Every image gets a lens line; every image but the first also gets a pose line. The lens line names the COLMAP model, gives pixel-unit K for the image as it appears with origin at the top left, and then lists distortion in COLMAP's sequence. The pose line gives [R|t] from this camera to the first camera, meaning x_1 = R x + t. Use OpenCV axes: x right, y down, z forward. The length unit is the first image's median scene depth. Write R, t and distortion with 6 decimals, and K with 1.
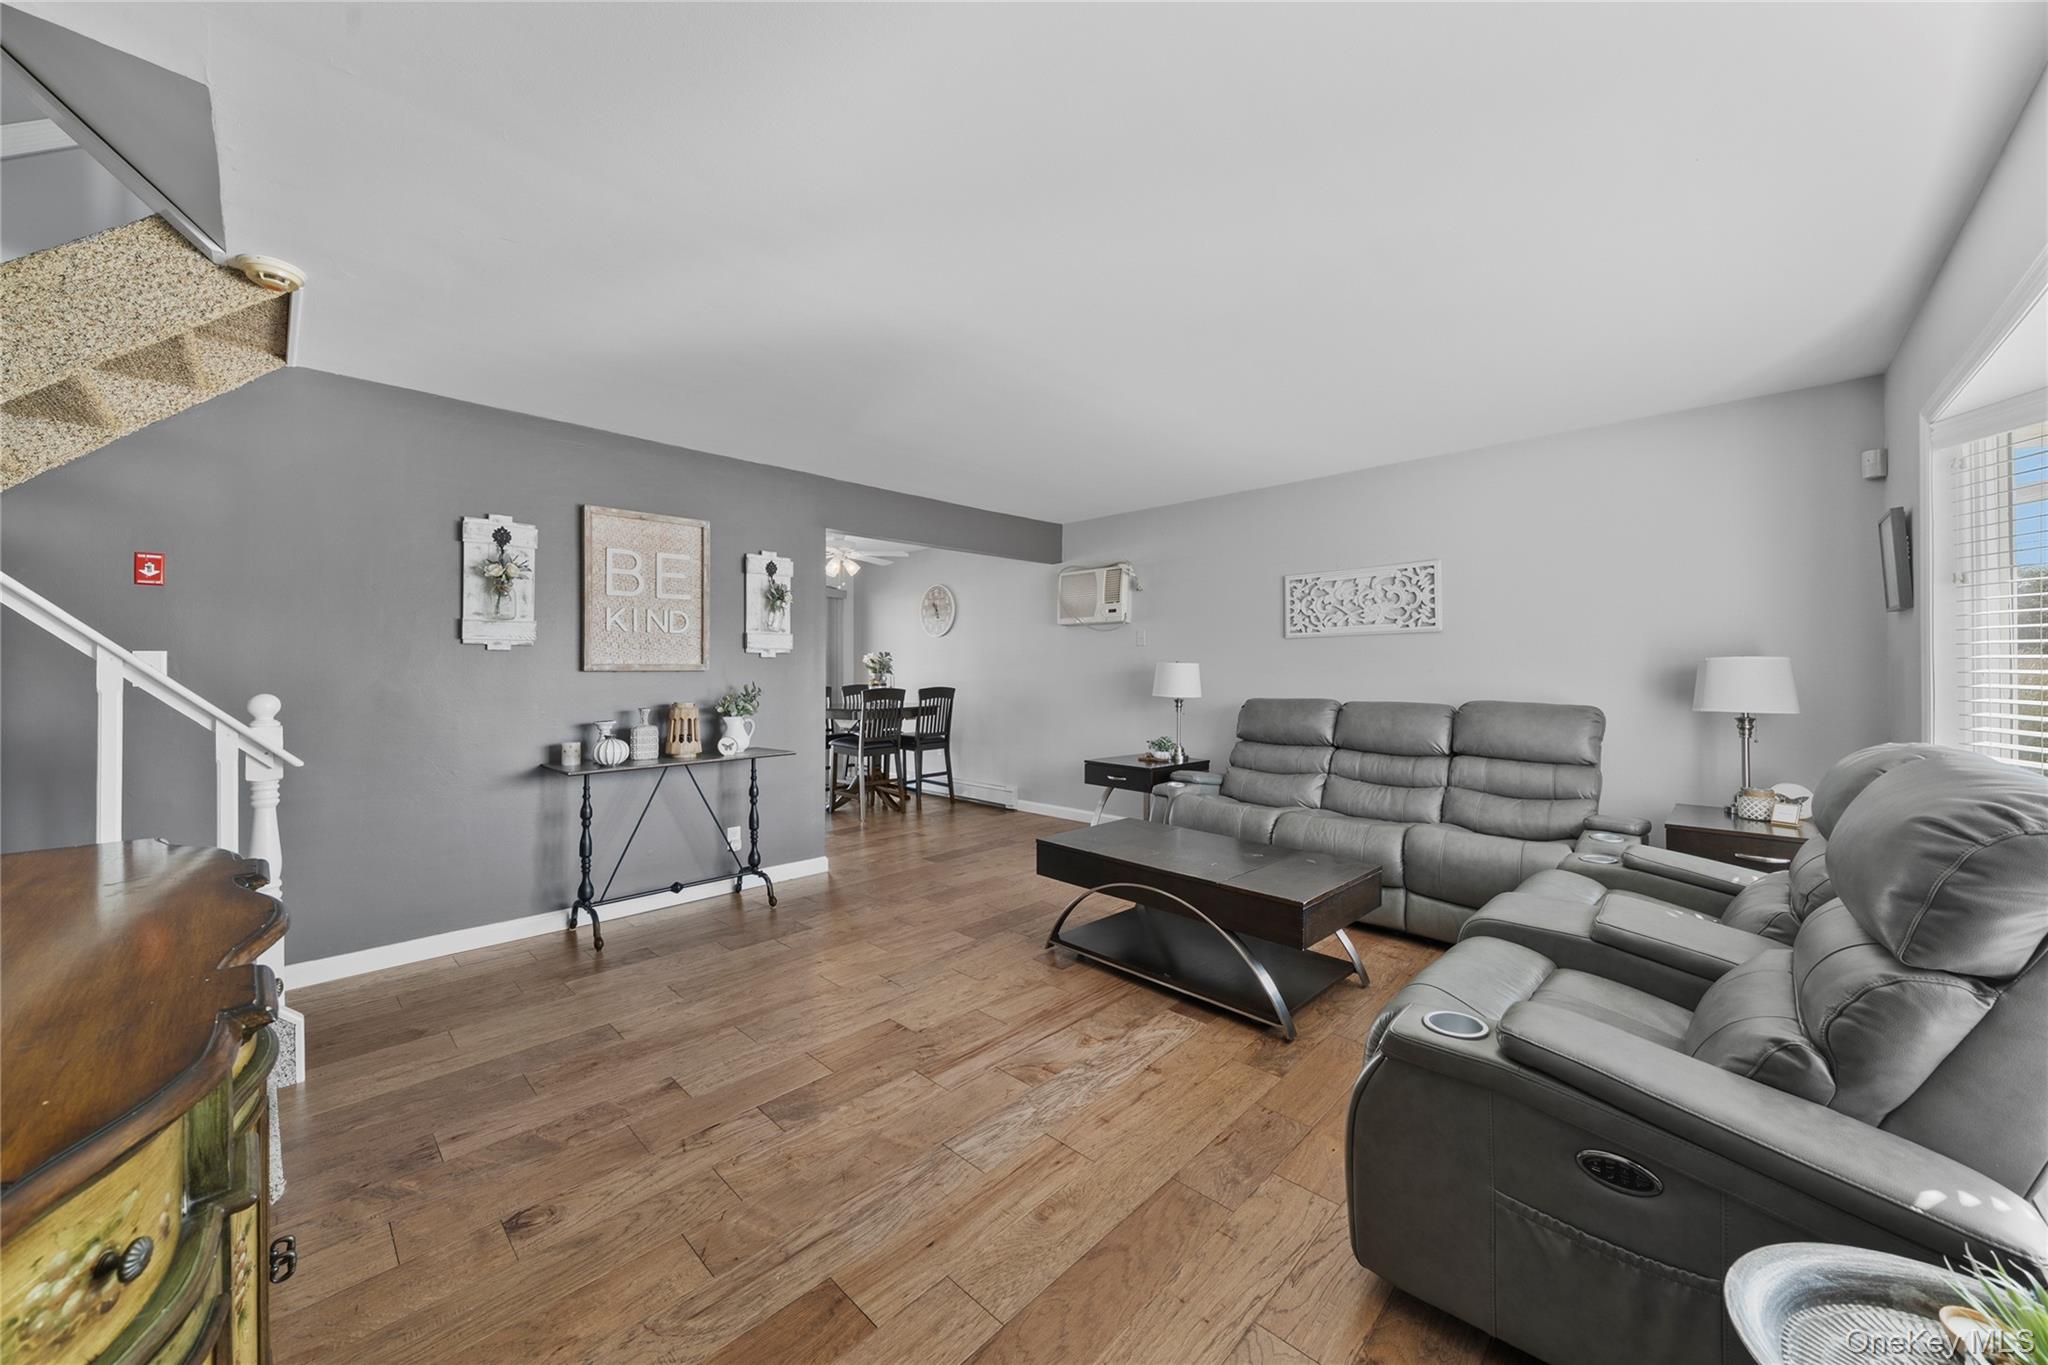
lens RADIAL K [[736.2, 0, 1023.3], [0, 736.2, 679.9], [0, 0, 1]] dist [-0.000233, -0.000193]
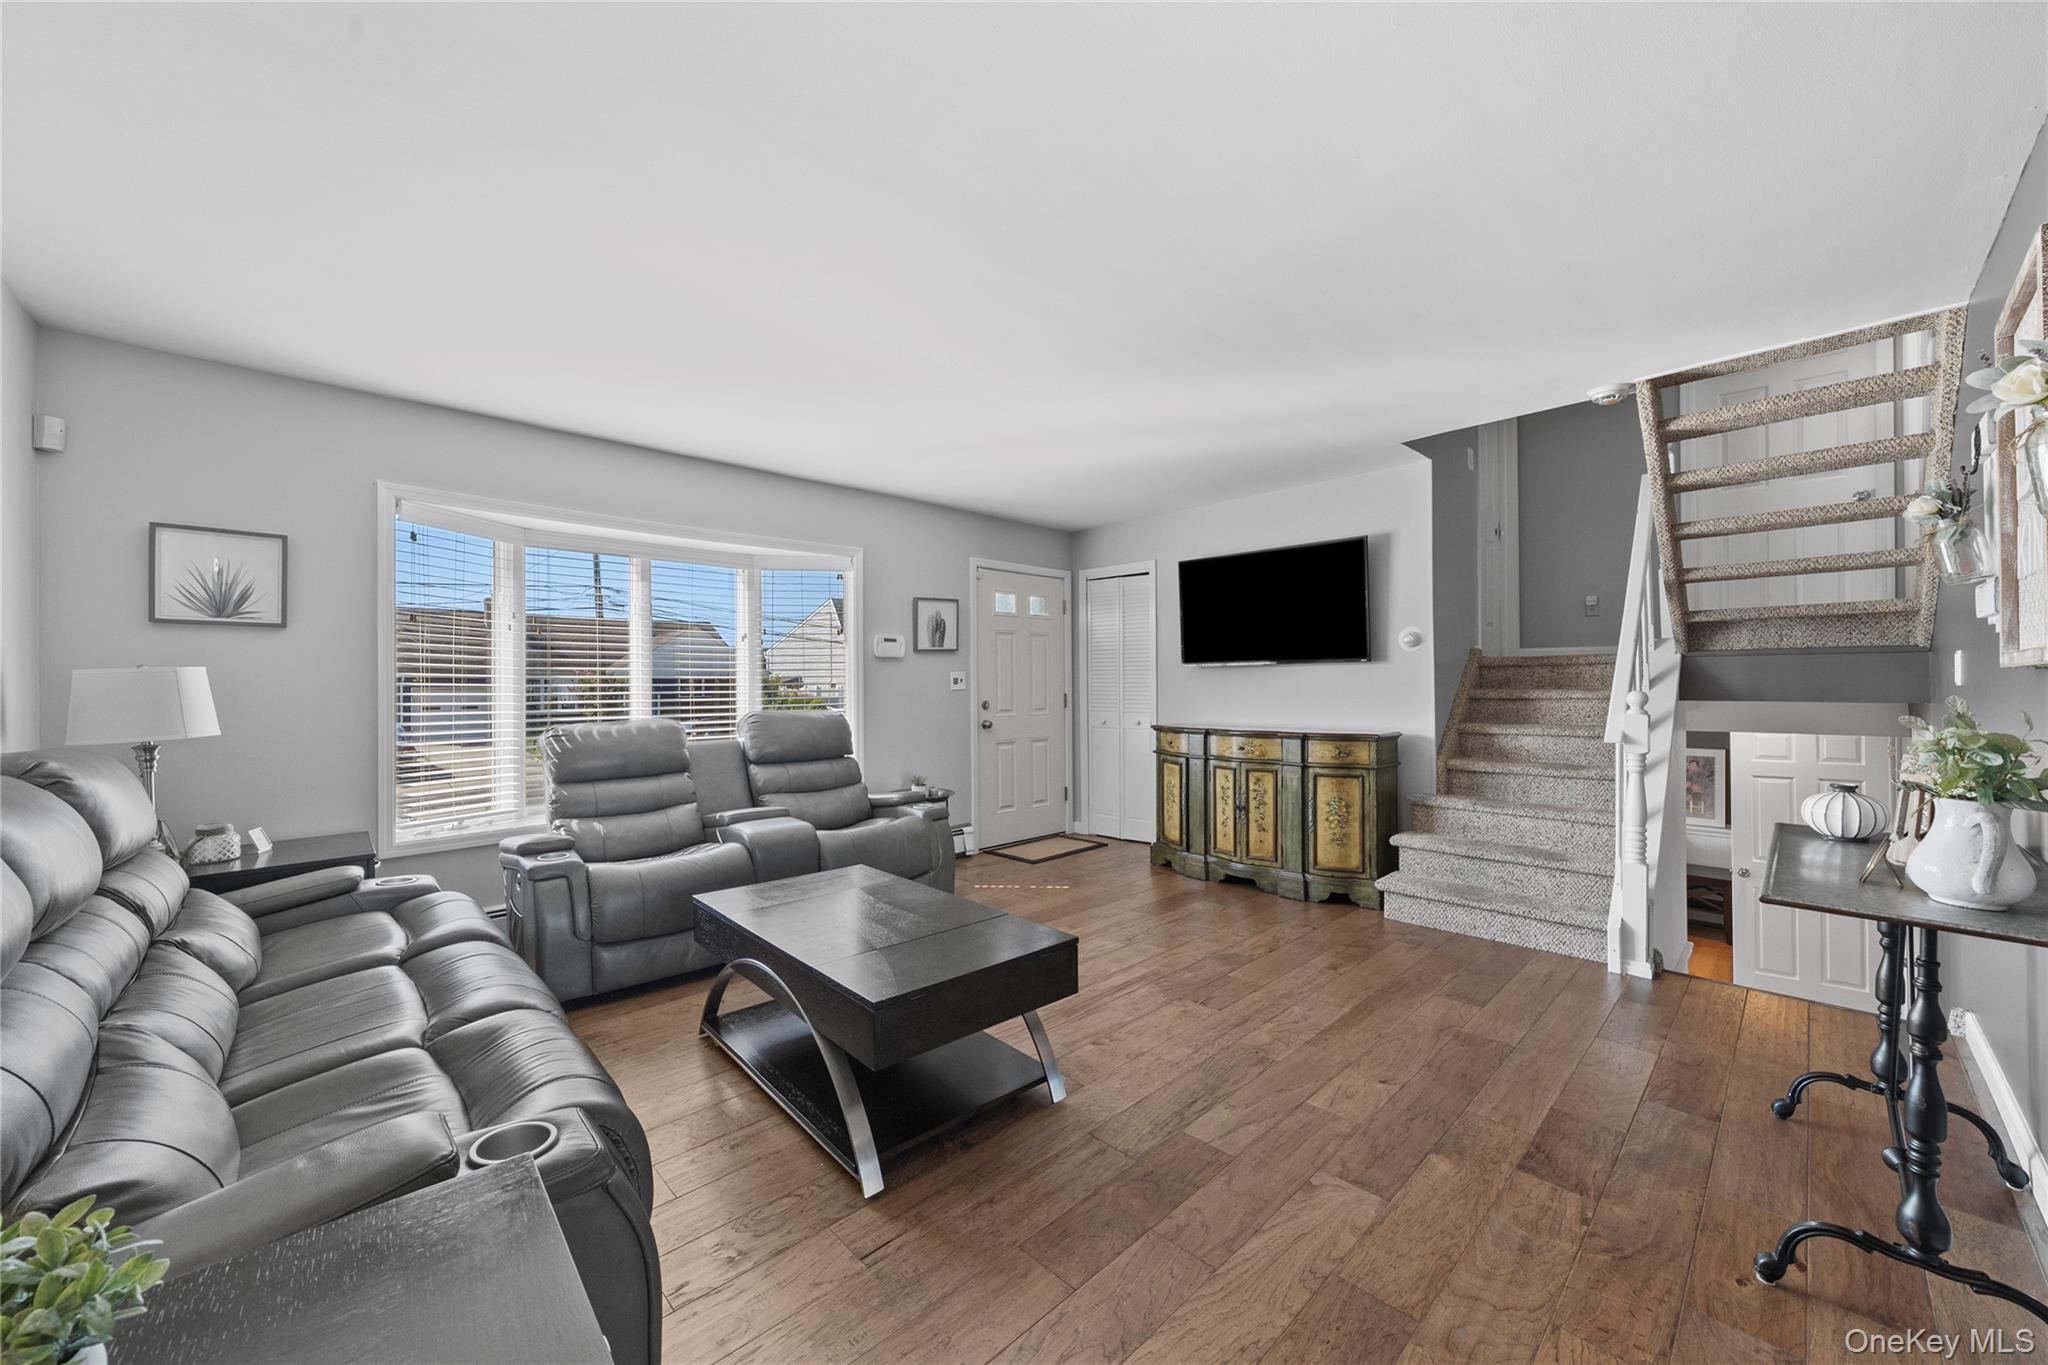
lens RADIAL K [[753.1, 0, 1015.6], [0, 753.1, 681.4], [0, 0, 1]] dist [-0.005535, -0.000516]
pose [[-0.998640, 0.013693, 0.050301, 0.035410], [0.013995, 0.999886, 0.005659, -0.013016], [-0.050218, 0.006355, -0.998718, 1.621642]]
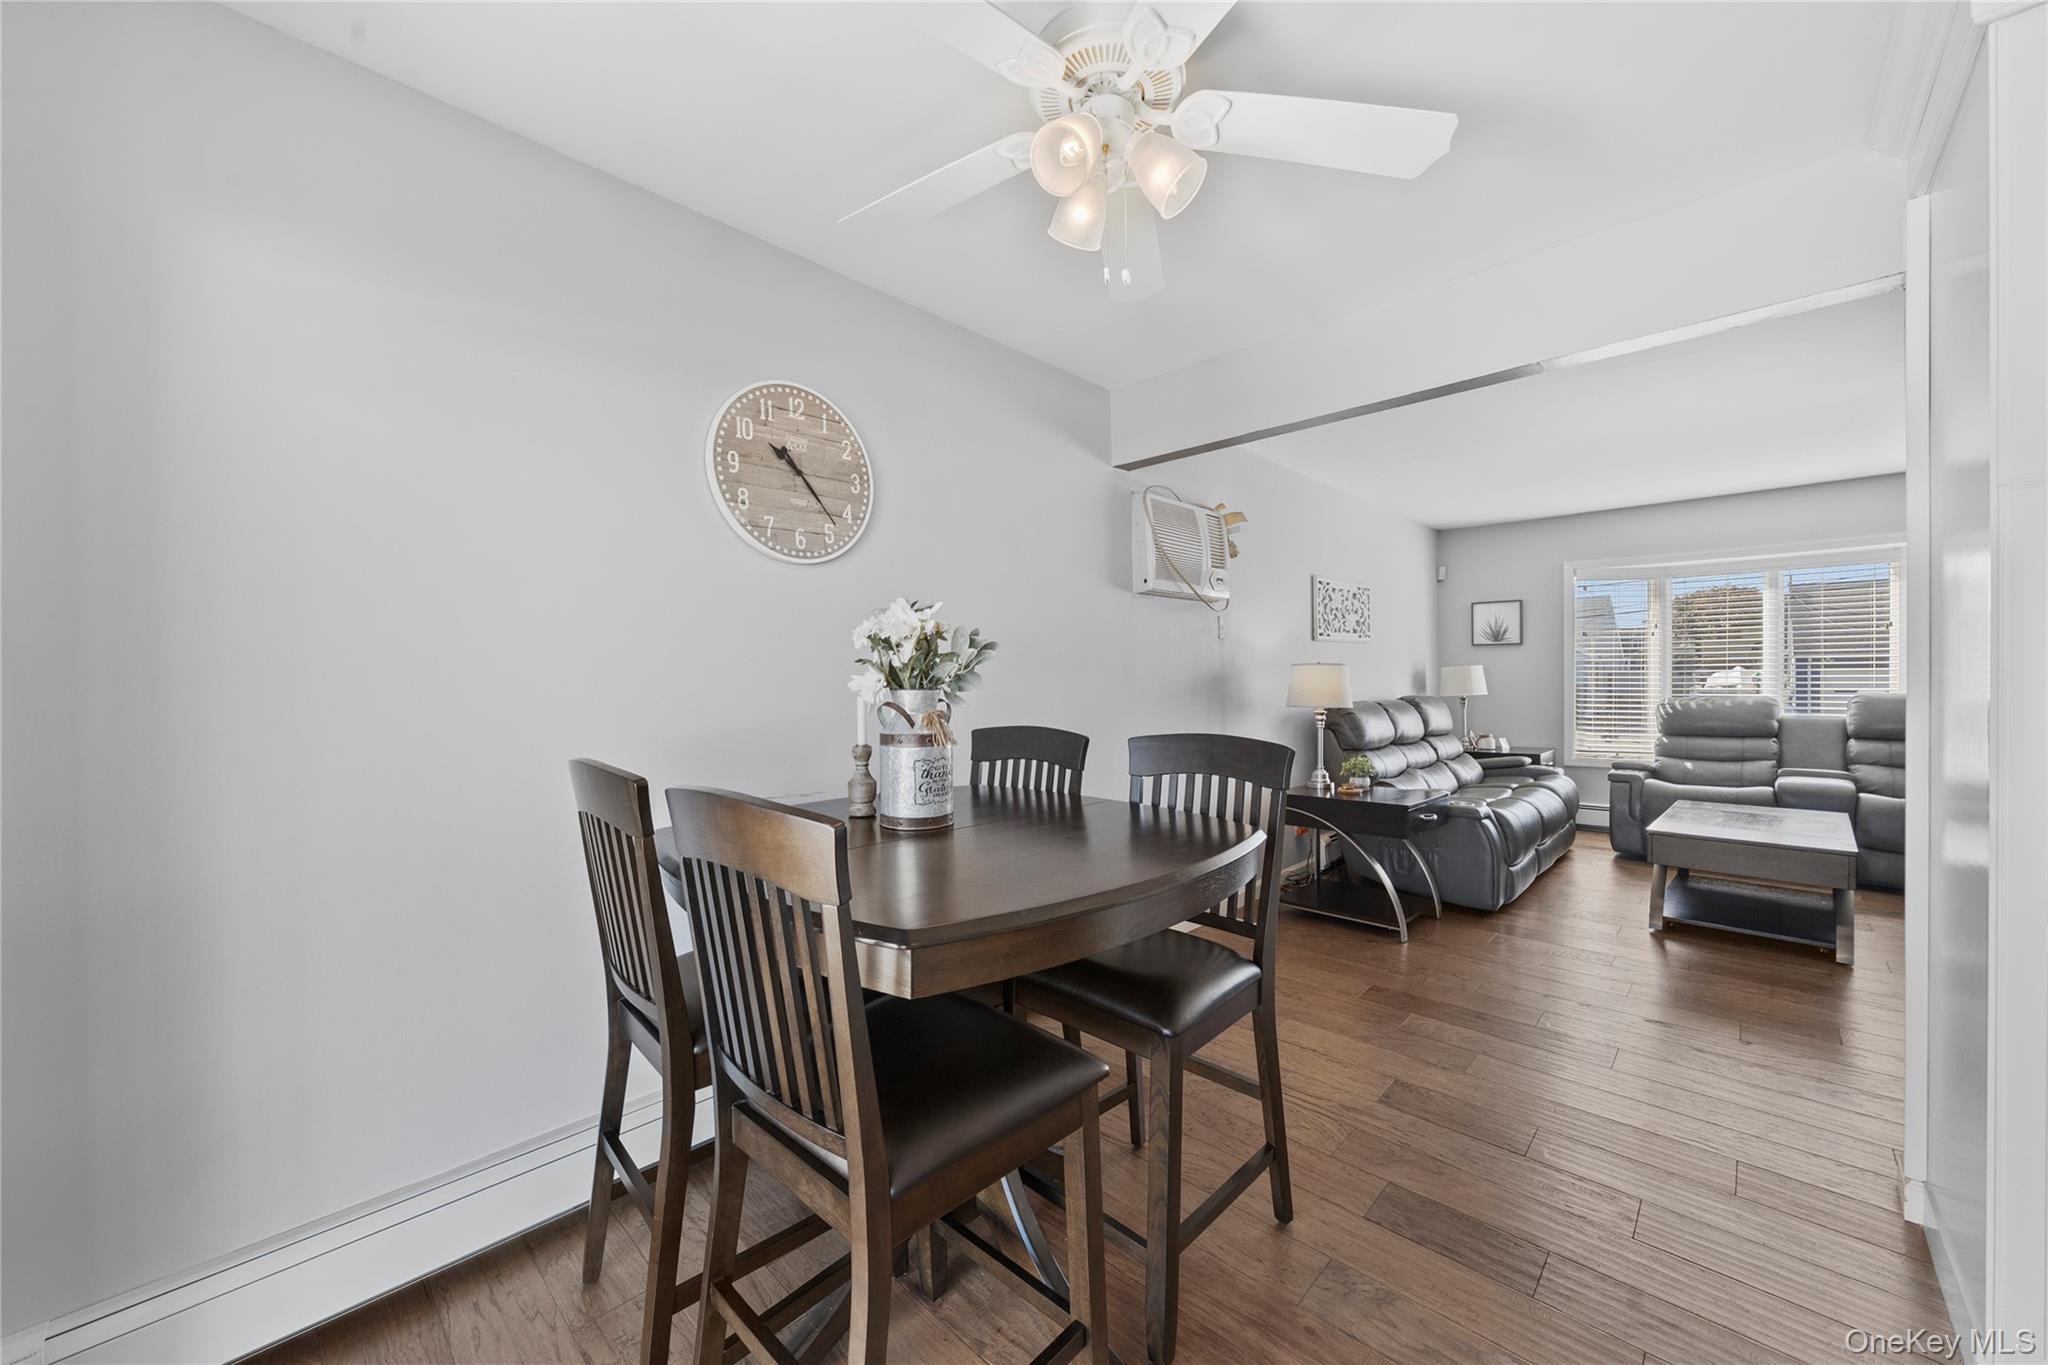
lens RADIAL K [[811.8, 0, 1023.7], [0, 811.8, 686.2], [0, 0, 1]] dist [0.000822, -0.000130]
pose [[-0.008741, -0.004069, 0.999954, -0.949847], [0.024395, 0.999693, 0.004281, -0.020479], [-0.999664, 0.024431, -0.008639, 1.982201]]
